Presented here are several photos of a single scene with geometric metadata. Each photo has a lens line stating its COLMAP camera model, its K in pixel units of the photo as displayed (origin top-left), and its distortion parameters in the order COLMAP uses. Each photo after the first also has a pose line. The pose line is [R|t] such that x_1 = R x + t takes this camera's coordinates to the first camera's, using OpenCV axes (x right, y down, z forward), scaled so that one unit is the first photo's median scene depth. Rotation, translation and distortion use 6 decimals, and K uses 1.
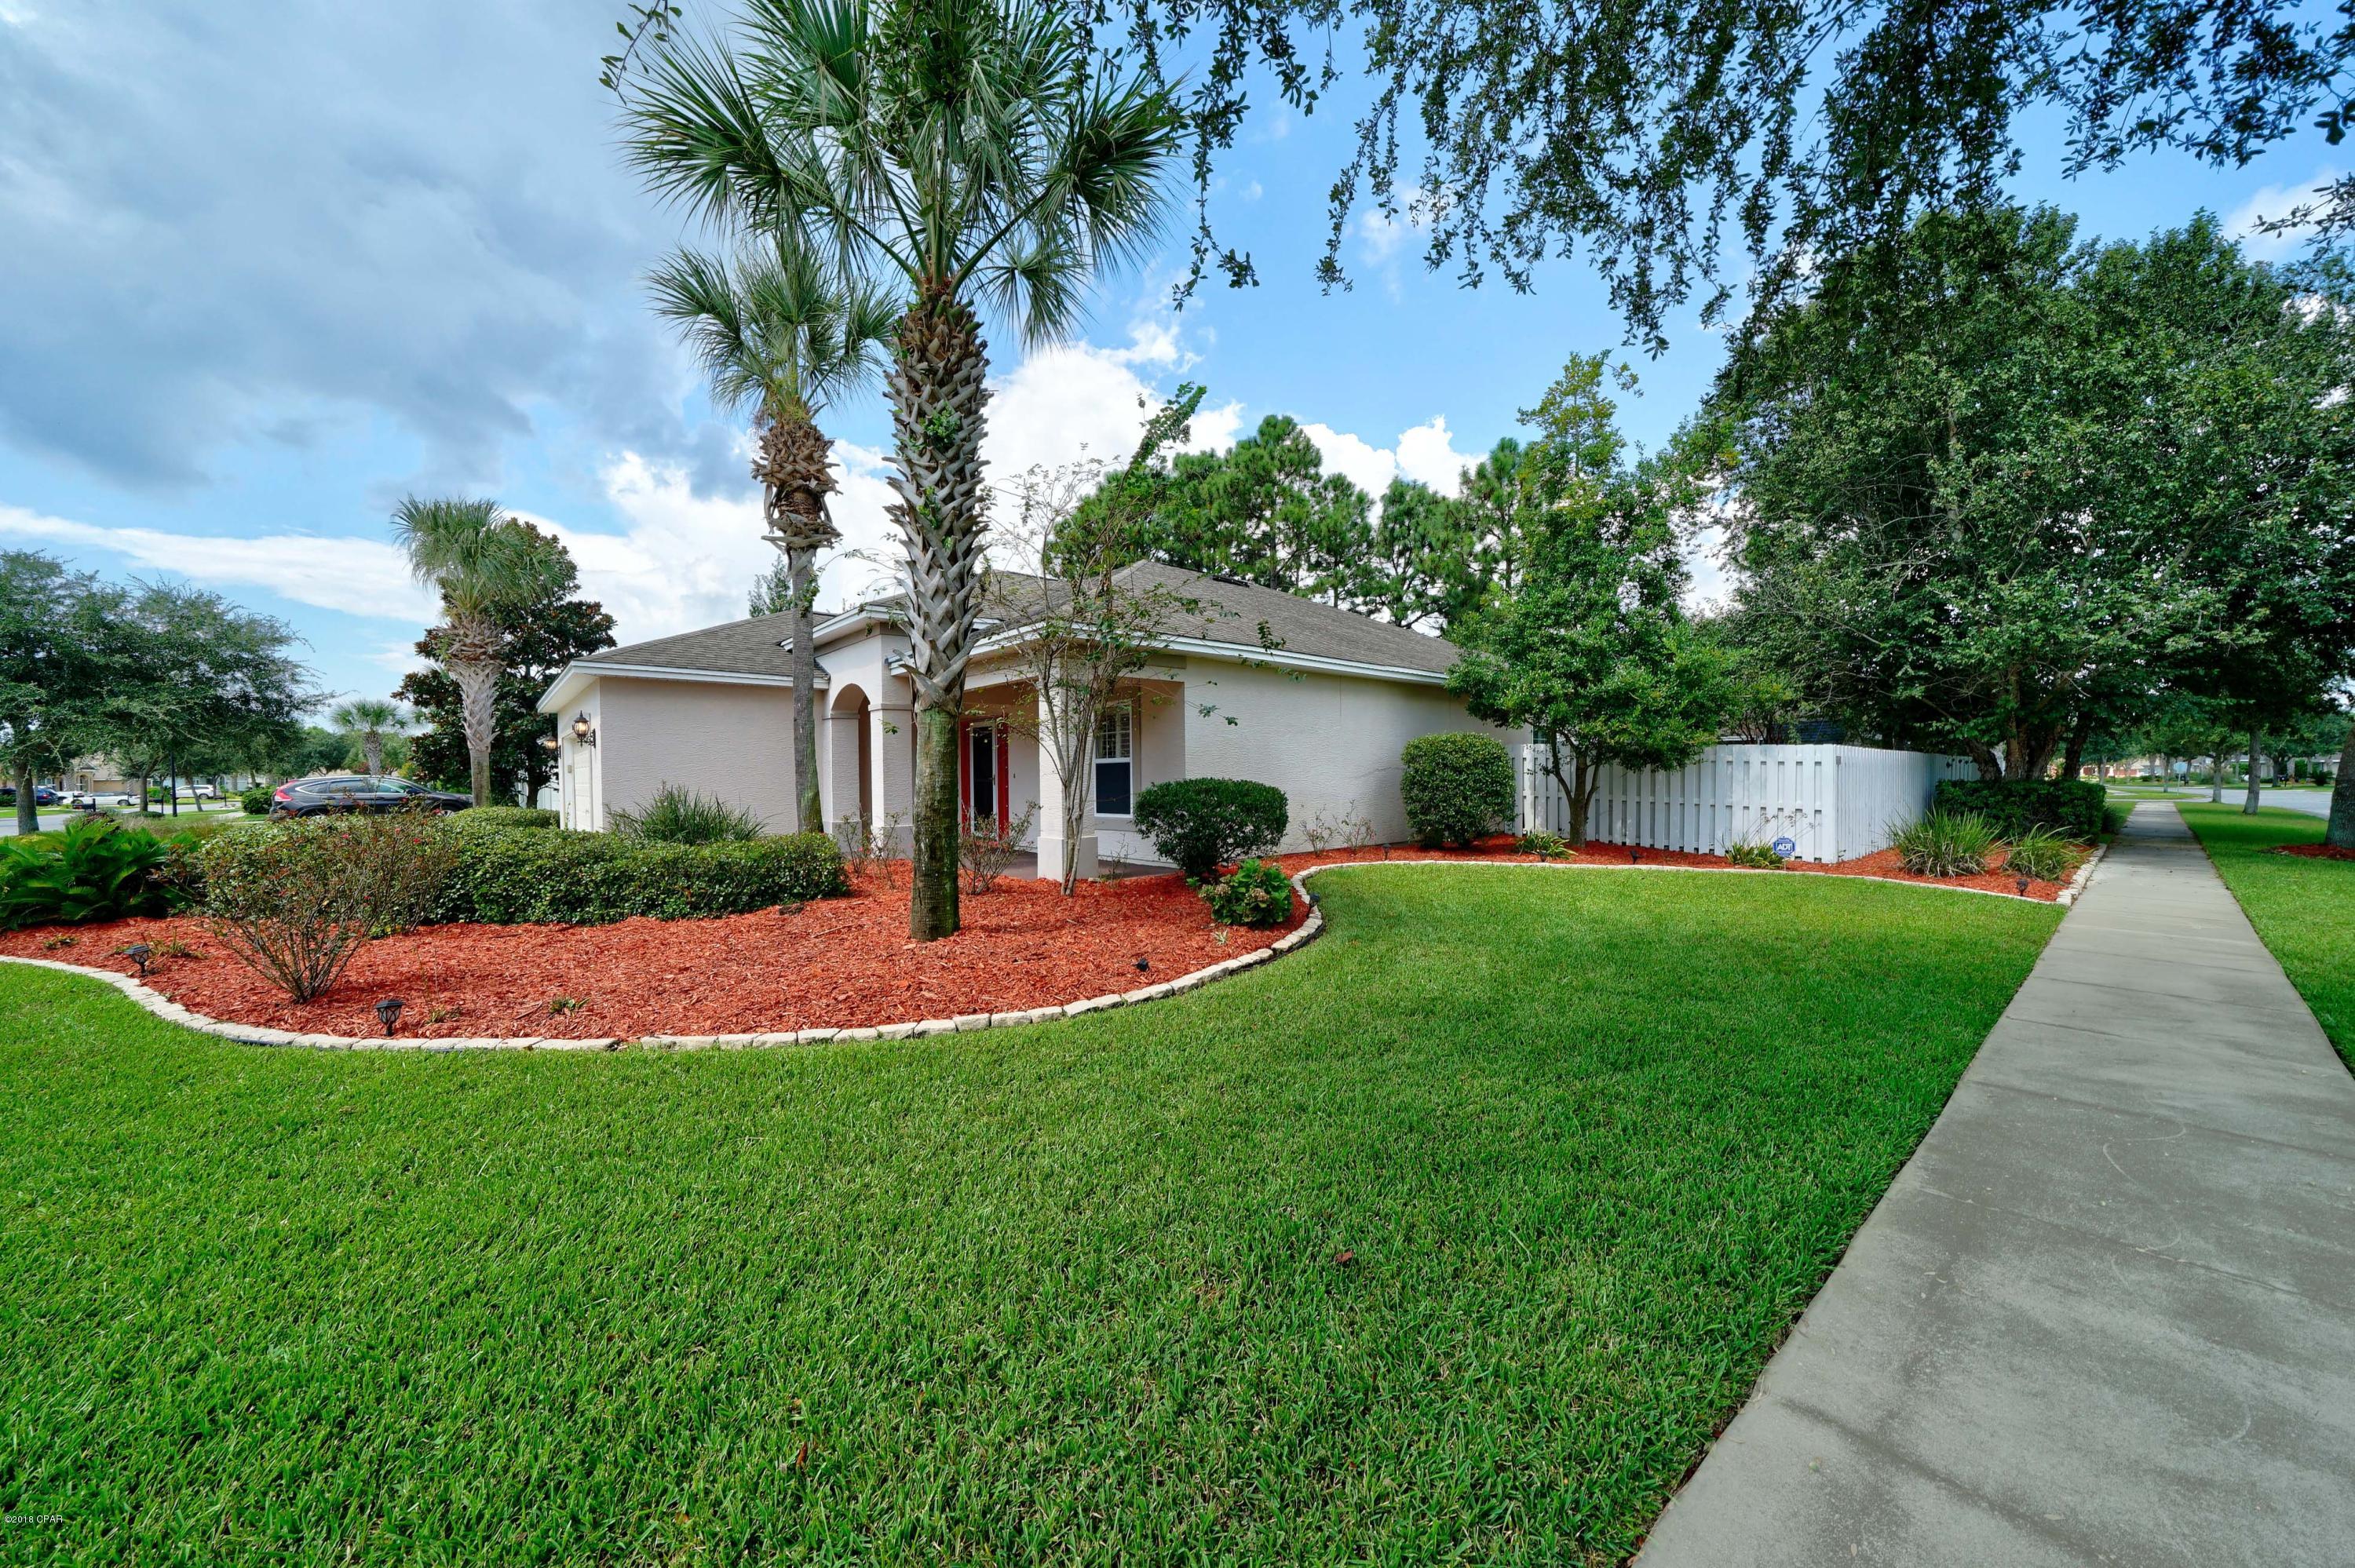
lens RADIAL K [[828.6, 0, 1164.6], [0, 828.6, 791.0], [0, 0, 1]] dist [-0.018940, 0.000000]
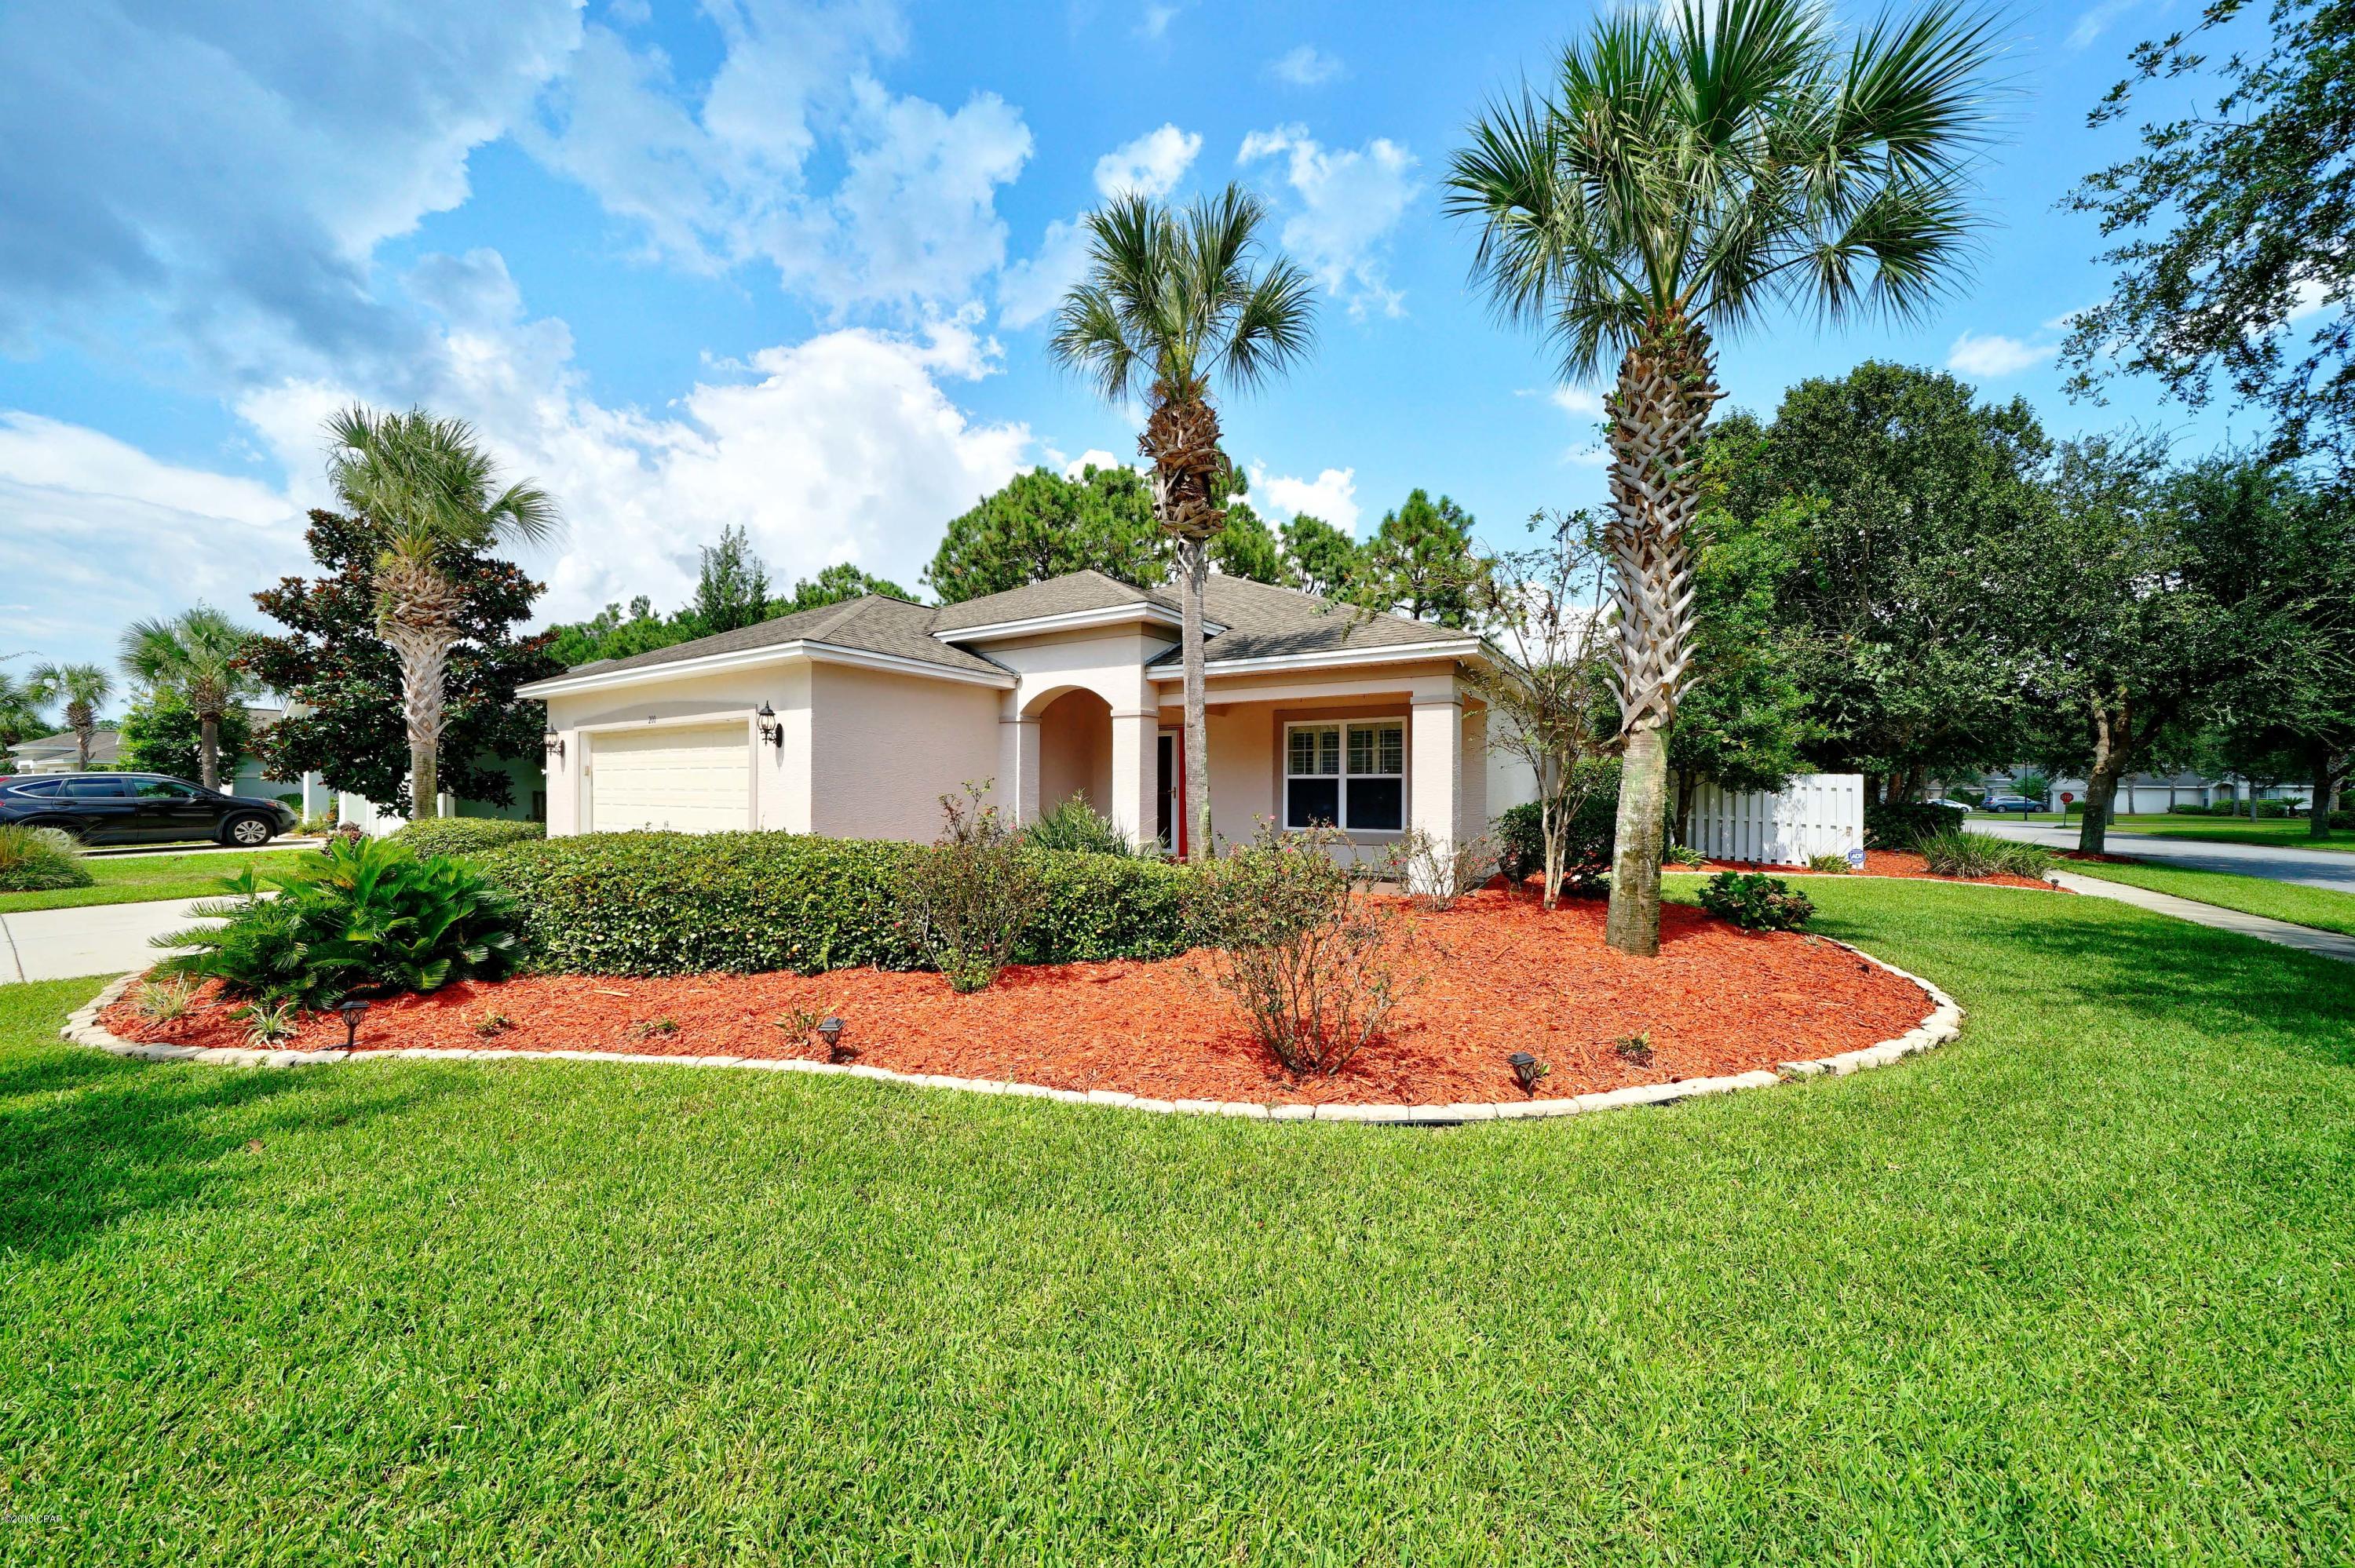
lens RADIAL K [[824.1, 0, 1169.1], [0, 824.1, 791.0], [0, 0, 1]] dist [-0.025967, 0.003338]
pose [[0.956457, 0.013913, 0.291542, -0.540053], [-0.008486, 0.999767, -0.019871, 0.004101], [-0.291750, 0.016532, 0.956352, 0.108174]]
